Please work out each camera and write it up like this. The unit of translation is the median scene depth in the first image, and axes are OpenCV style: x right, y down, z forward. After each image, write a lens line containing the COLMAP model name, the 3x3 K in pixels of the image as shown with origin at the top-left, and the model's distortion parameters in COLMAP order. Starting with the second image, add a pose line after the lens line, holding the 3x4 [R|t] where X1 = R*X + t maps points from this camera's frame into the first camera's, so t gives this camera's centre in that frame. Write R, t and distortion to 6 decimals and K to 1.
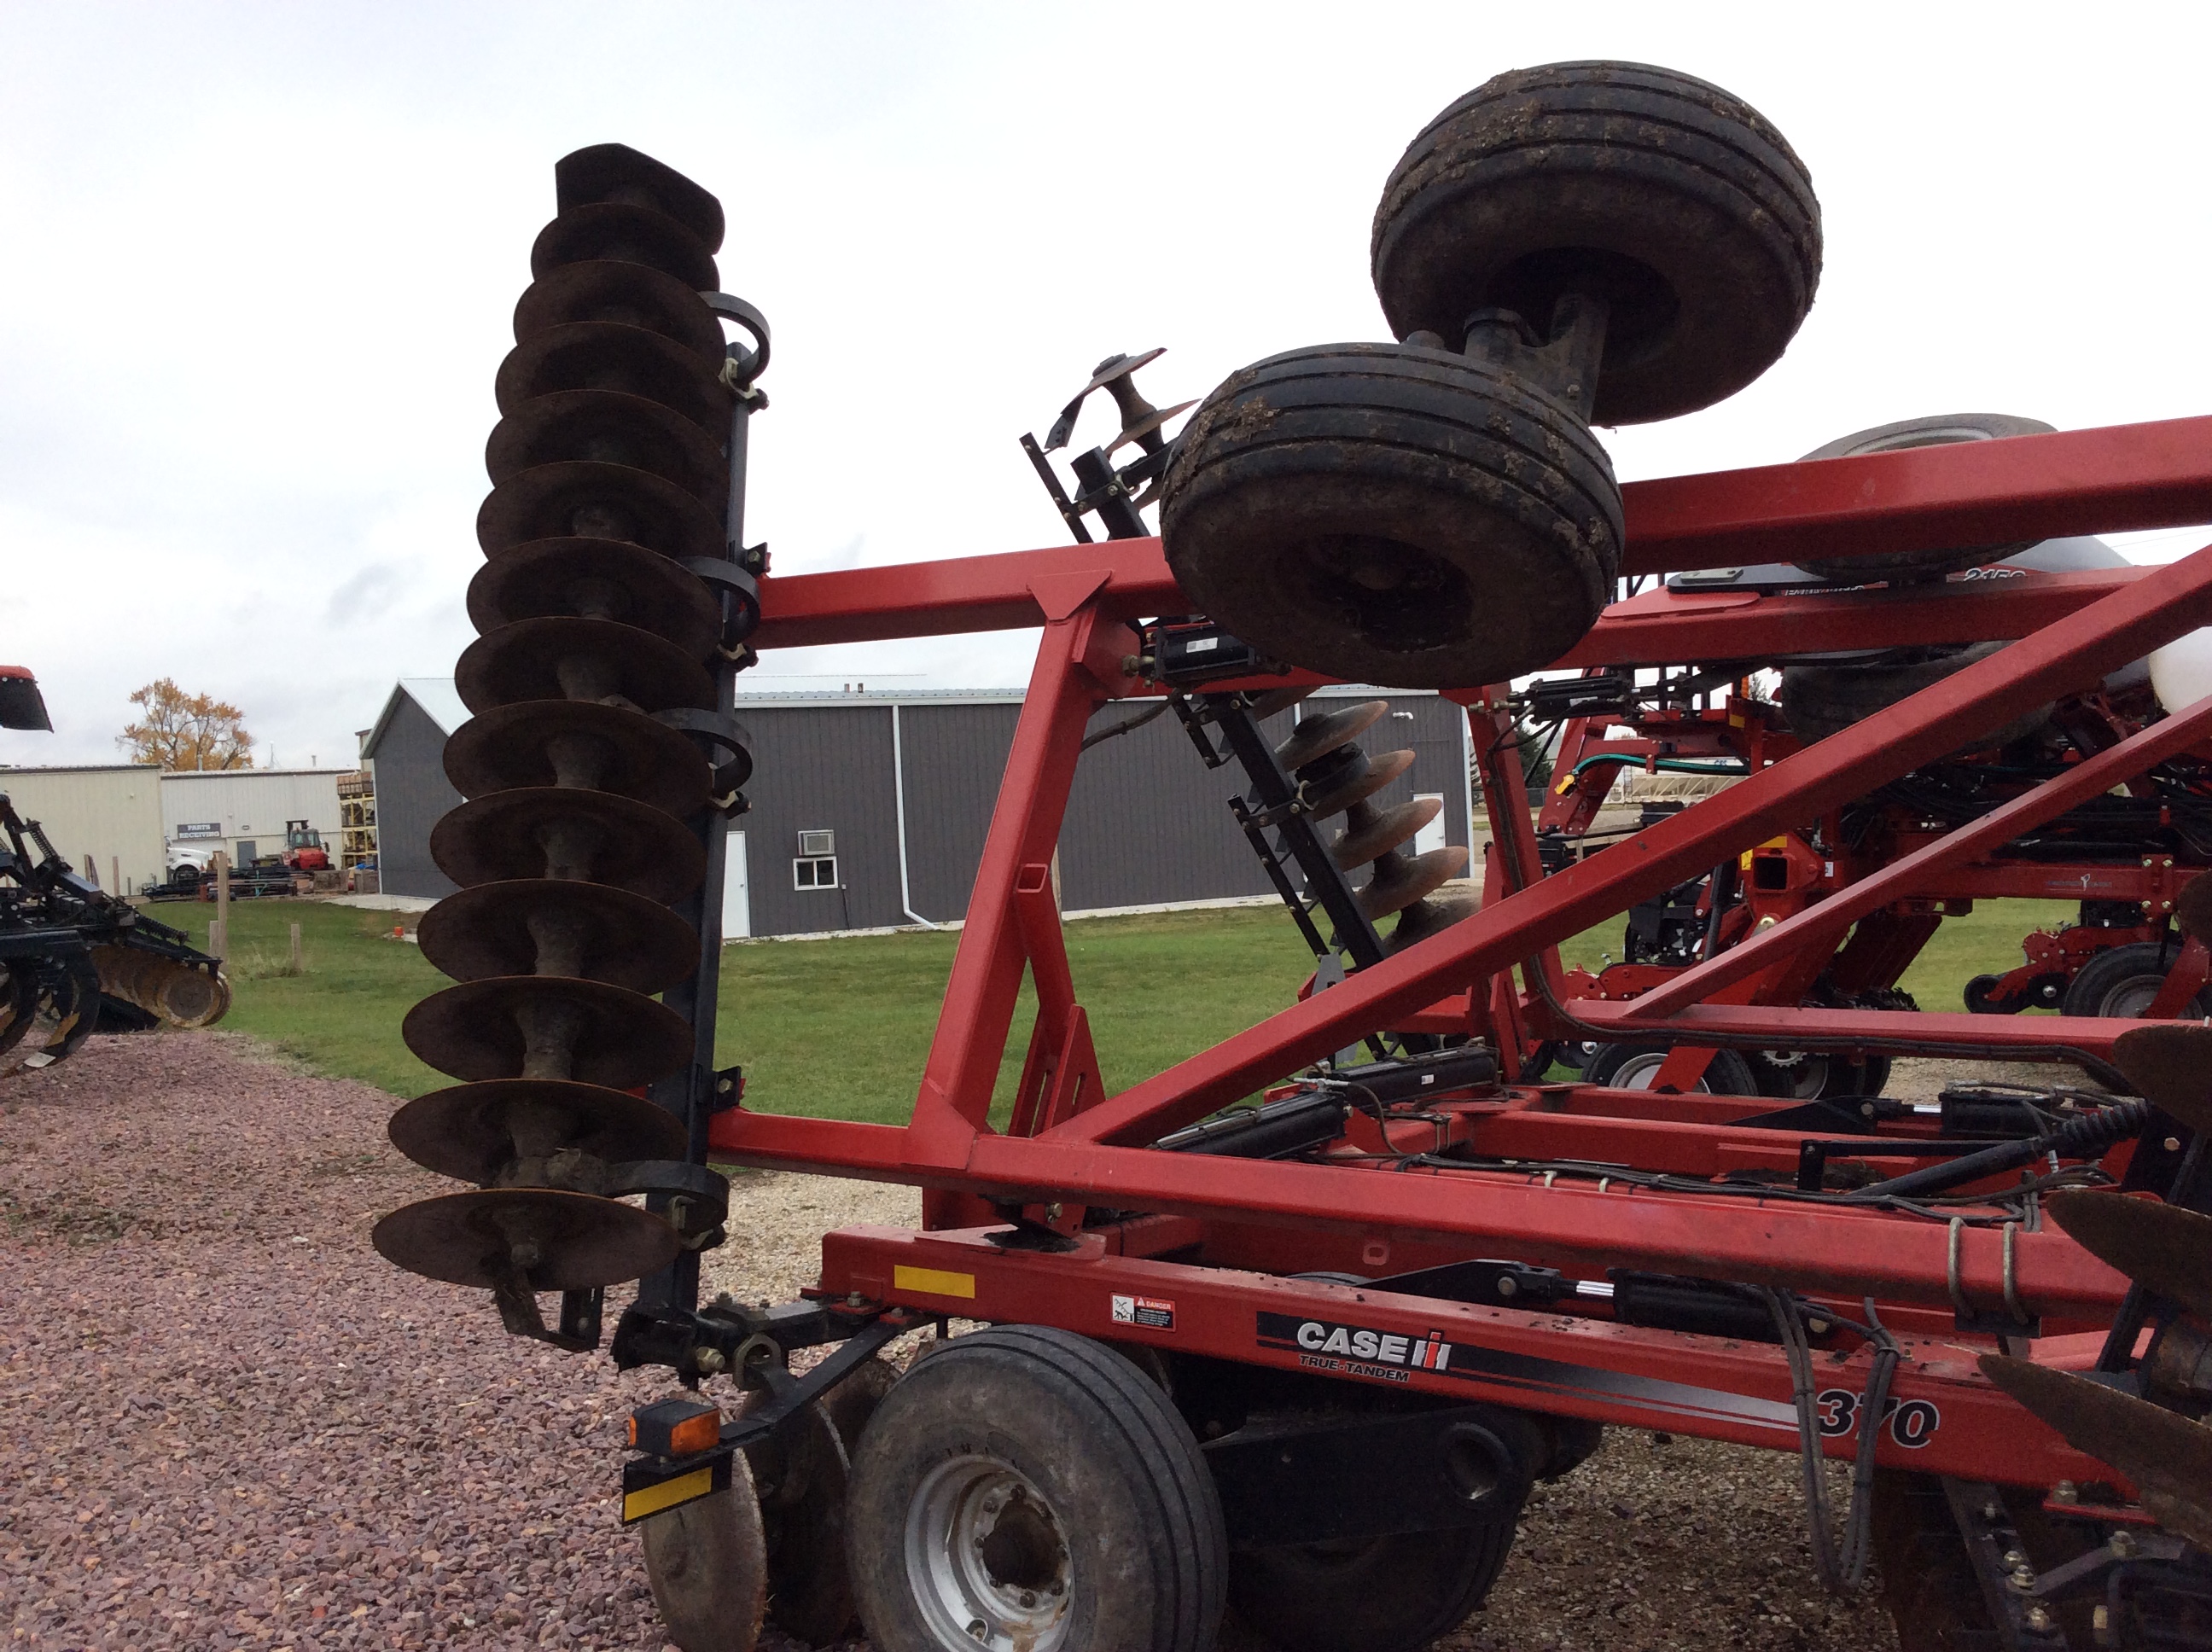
lens RADIAL K [[2001.8, 0, 1097.7], [0, 2001.8, 846.2], [0, 0, 1]] dist [0.129483, -0.249738]
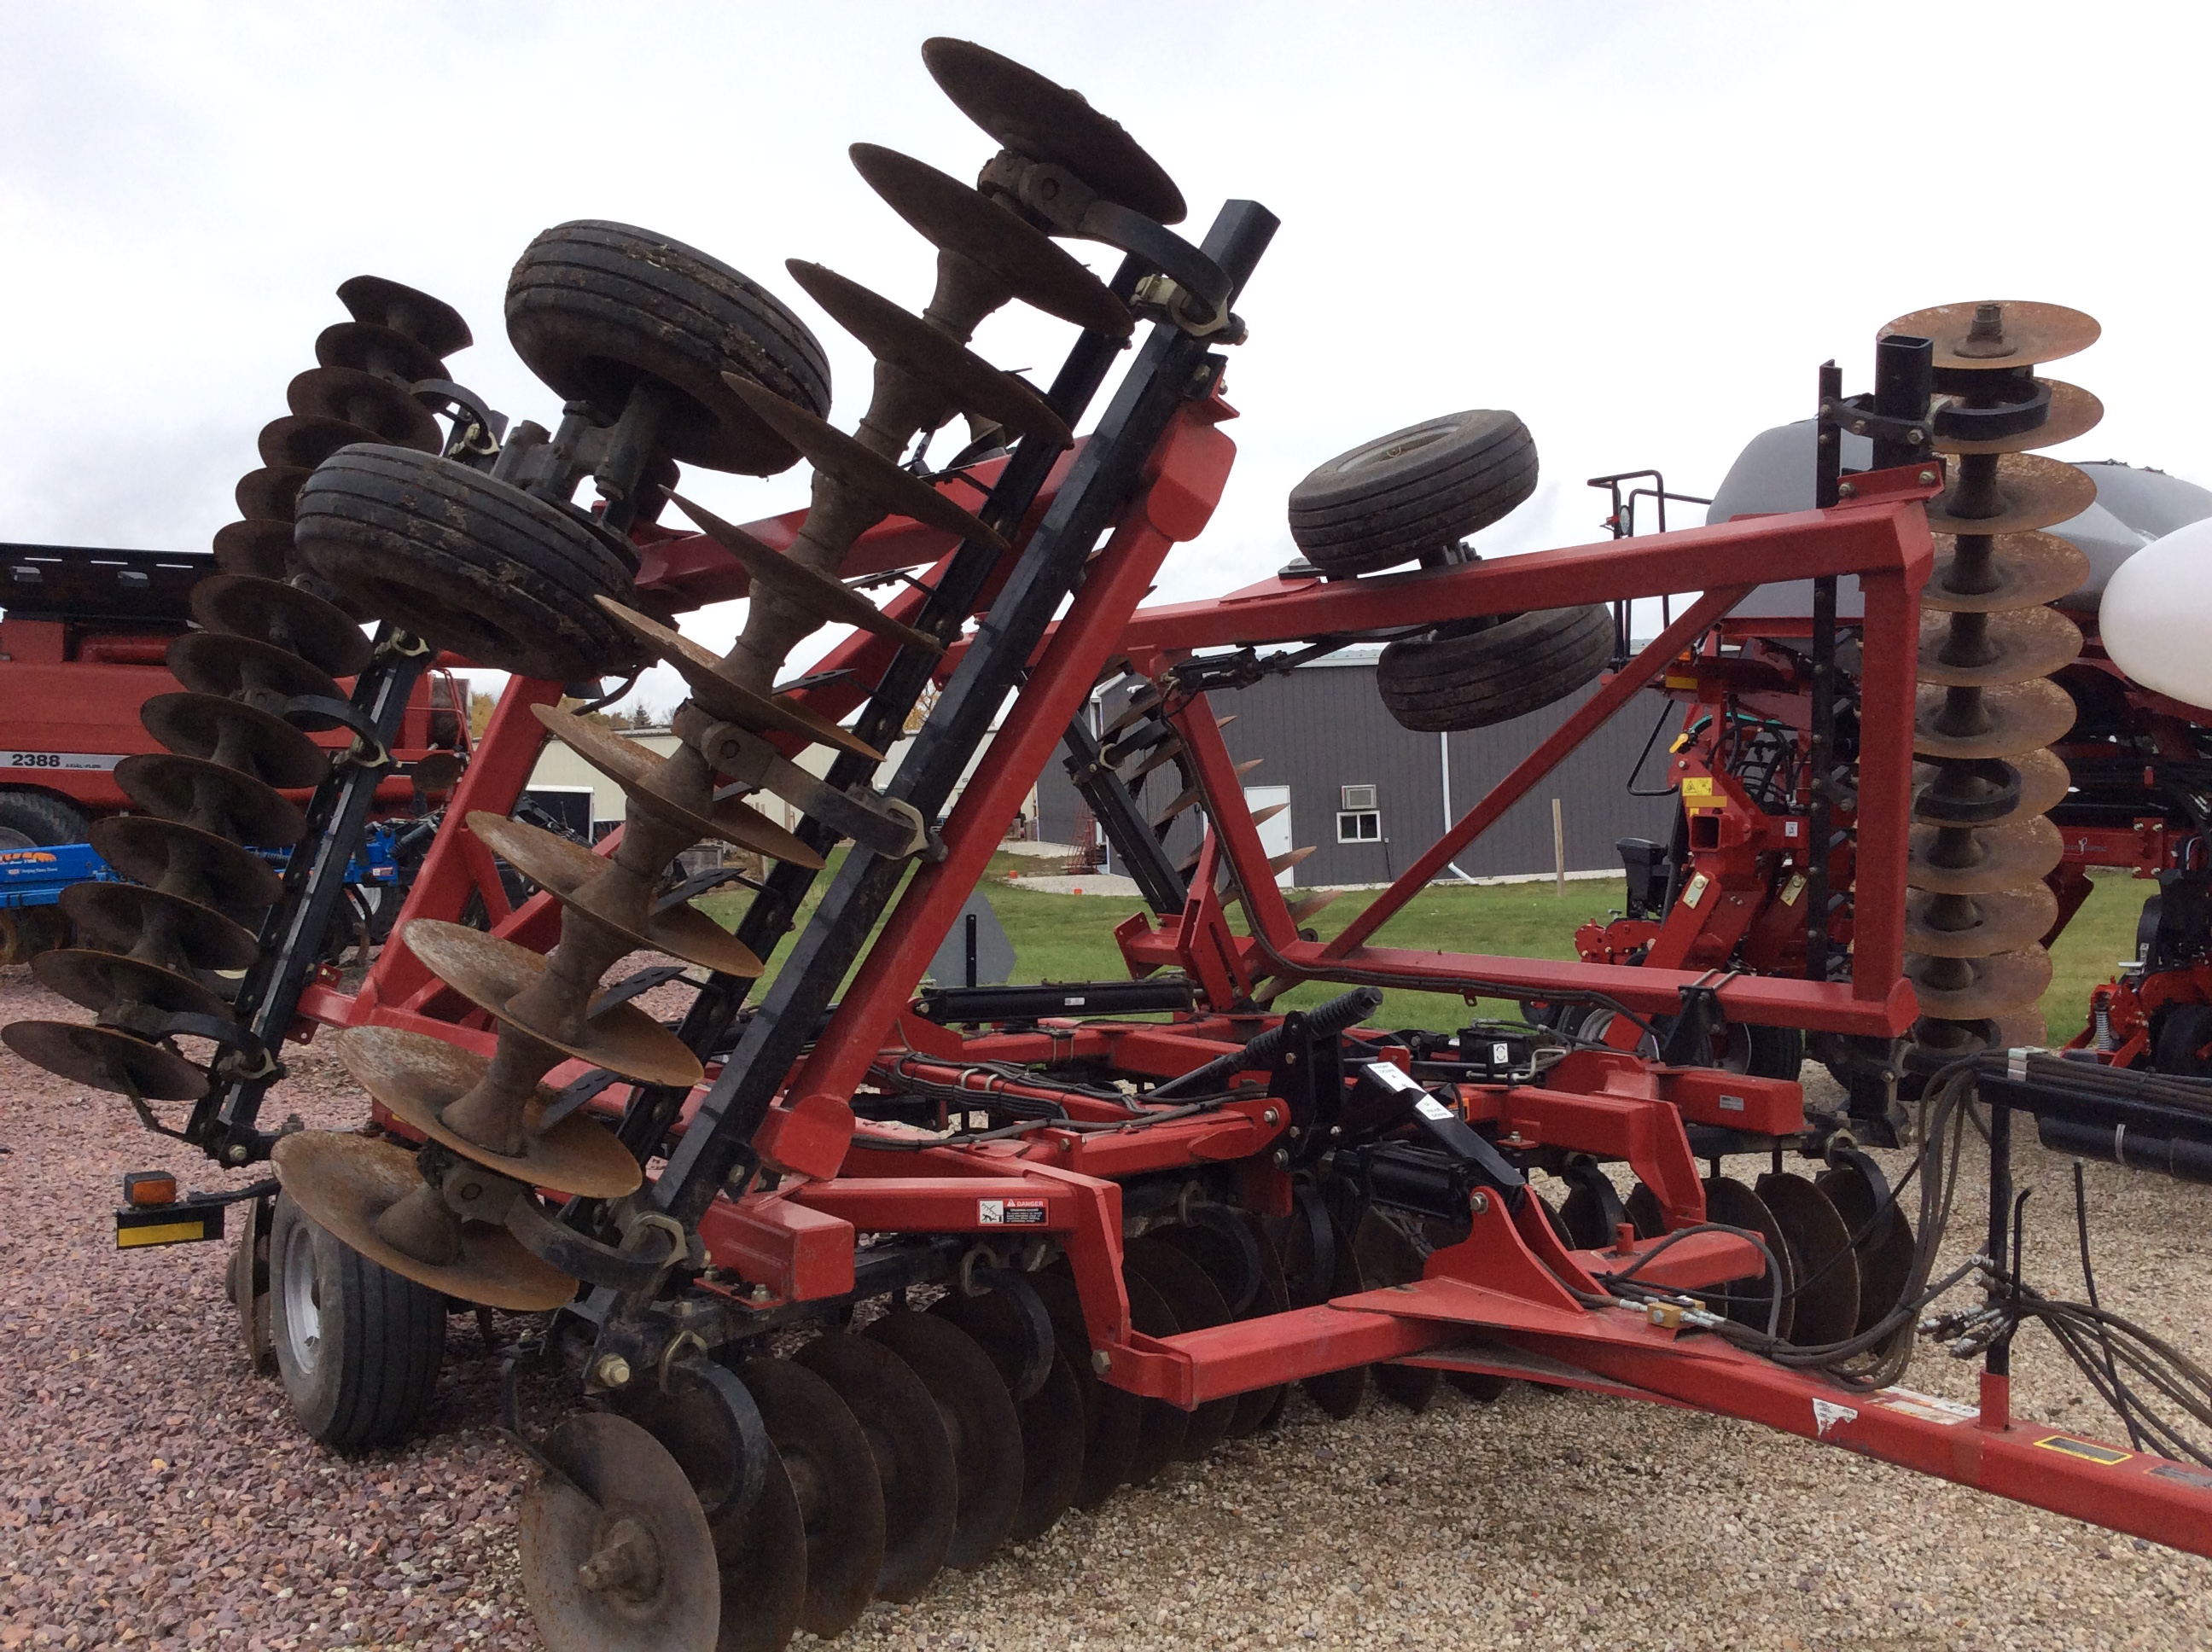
lens RADIAL K [[2001.8, 0, 1097.7], [0, 2001.8, 846.2], [0, 0, 1]] dist [0.129483, -0.249738]
pose [[0.936701, 0.015446, -0.349788, 0.981623], [-0.007500, 0.999682, 0.024058, -0.003494], [0.350049, -0.019912, 0.936520, -0.145116]]
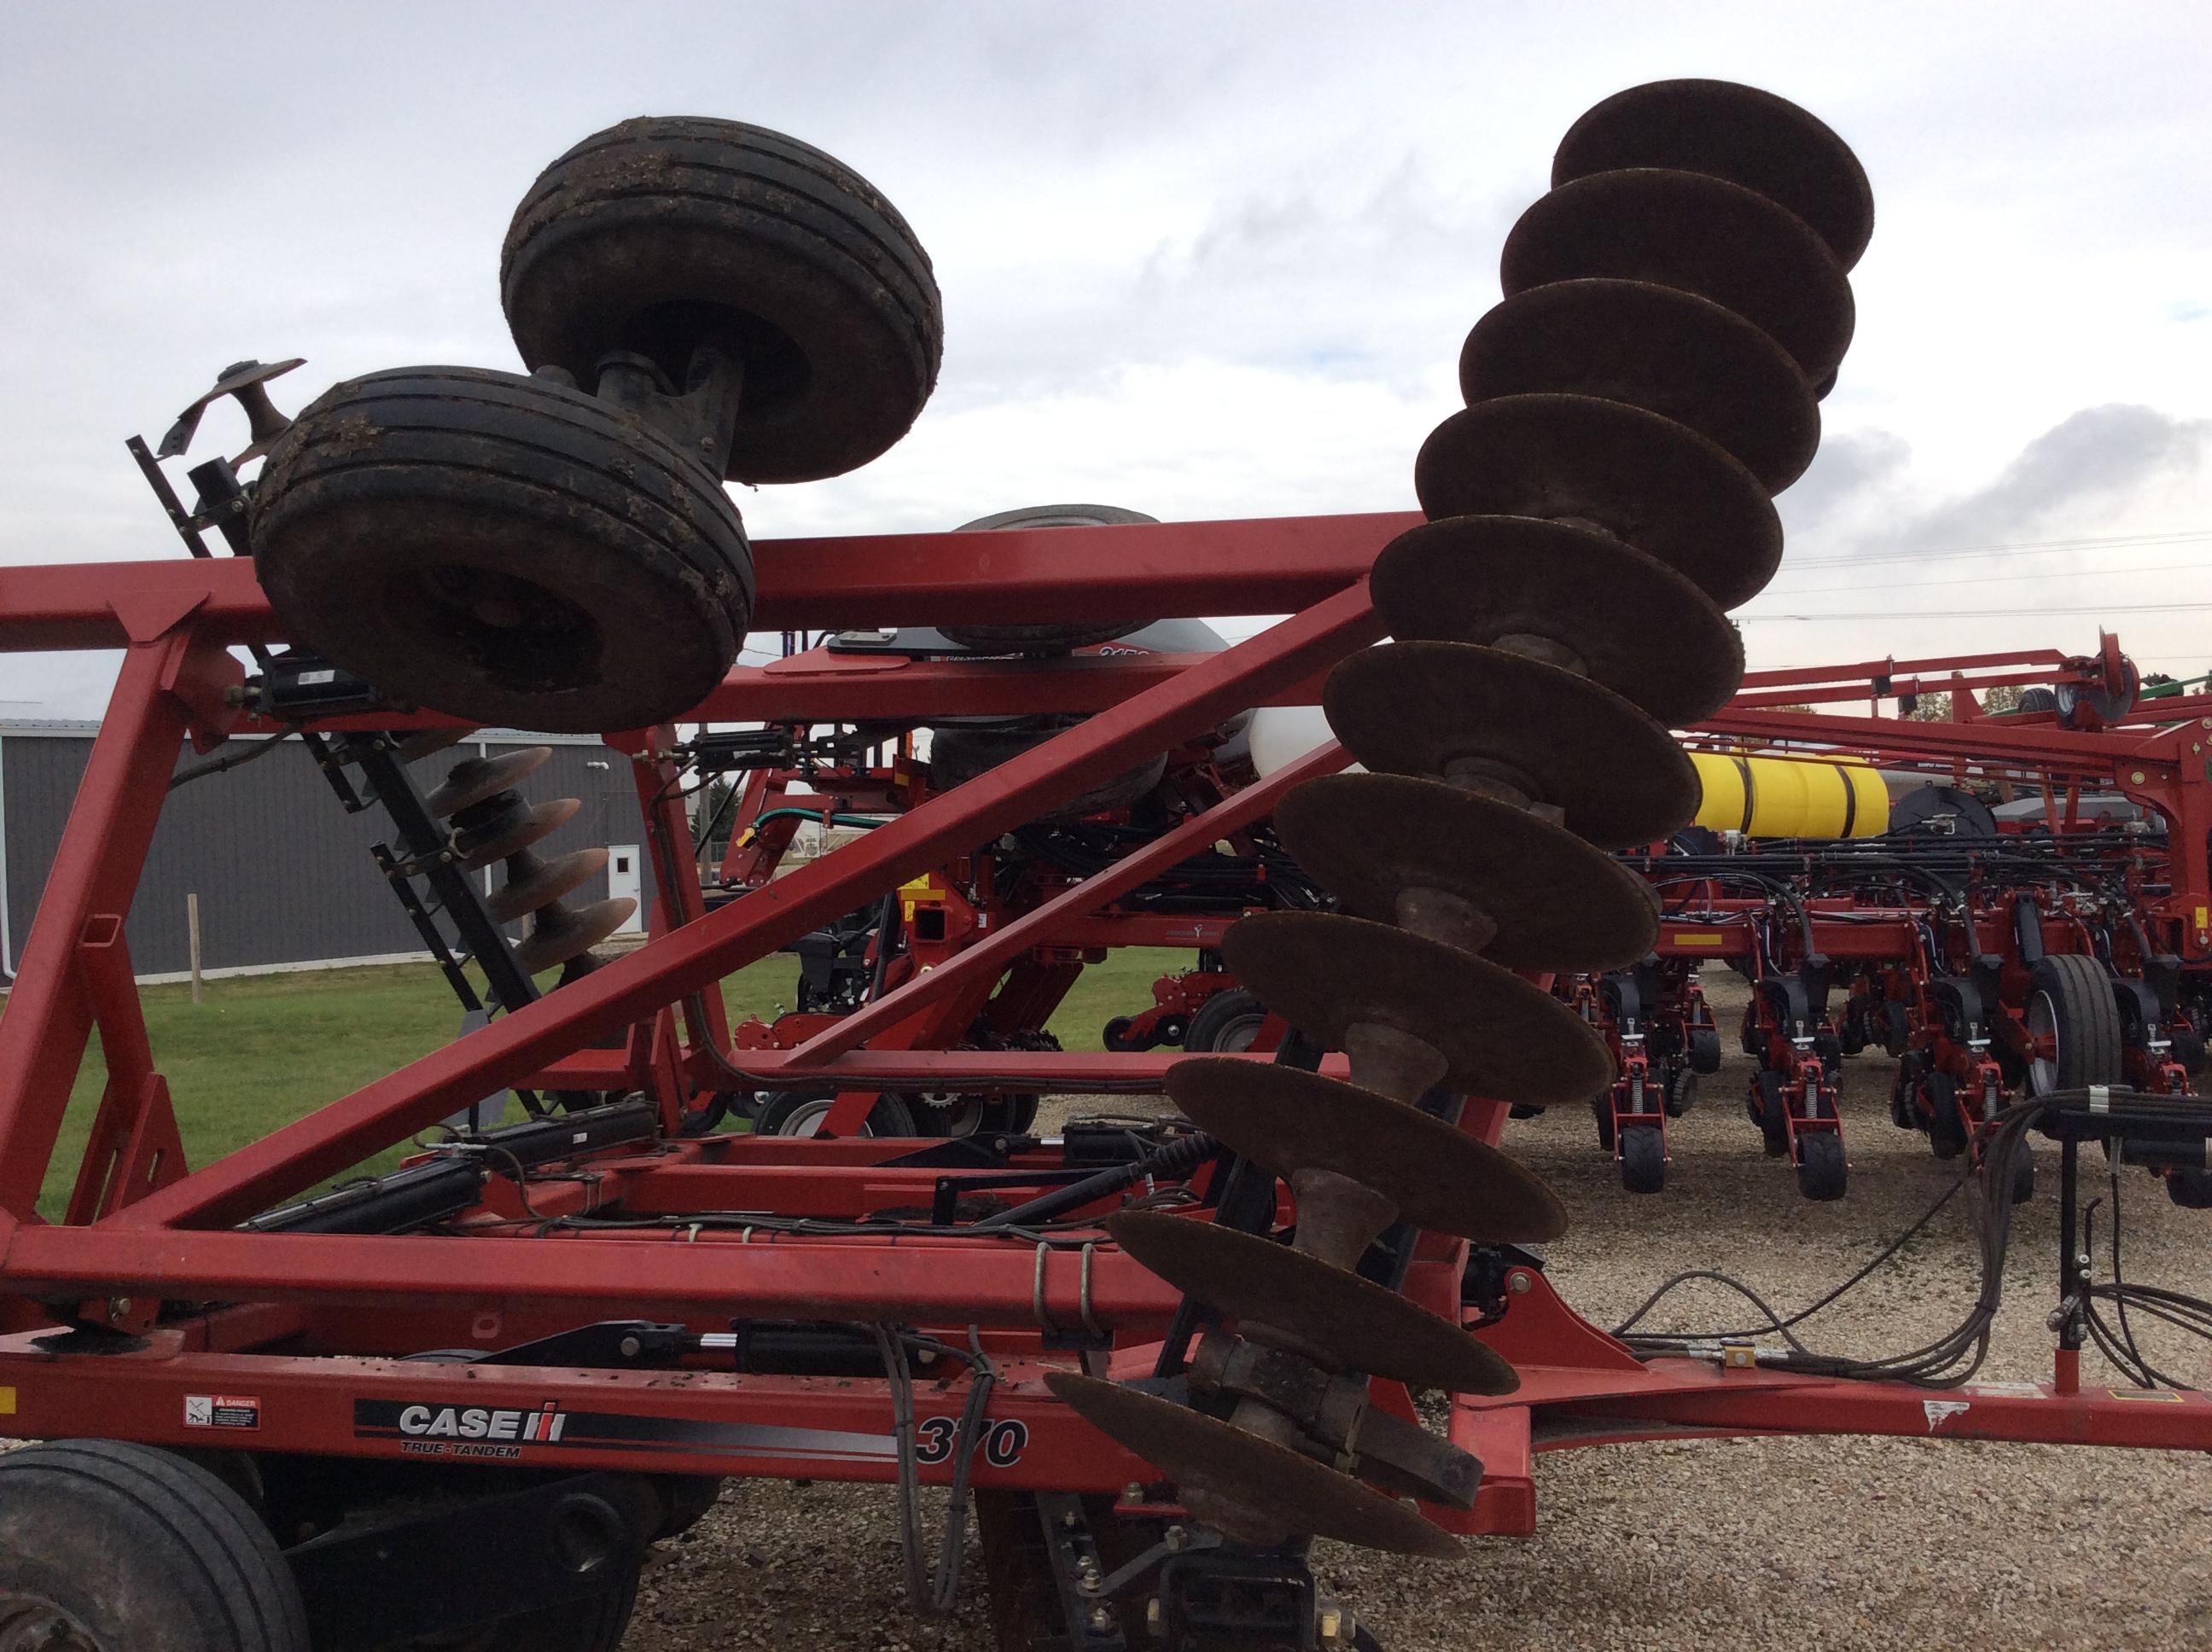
lens RADIAL K [[2001.8, 0, 1097.7], [0, 2001.8, 846.2], [0, 0, 1]] dist [0.129483, -0.249738]
pose [[0.922760, 0.013207, 0.385149, 0.028895], [-0.003081, 0.999633, -0.026897, 0.001582], [-0.385363, 0.023633, 0.922463, 0.004136]]
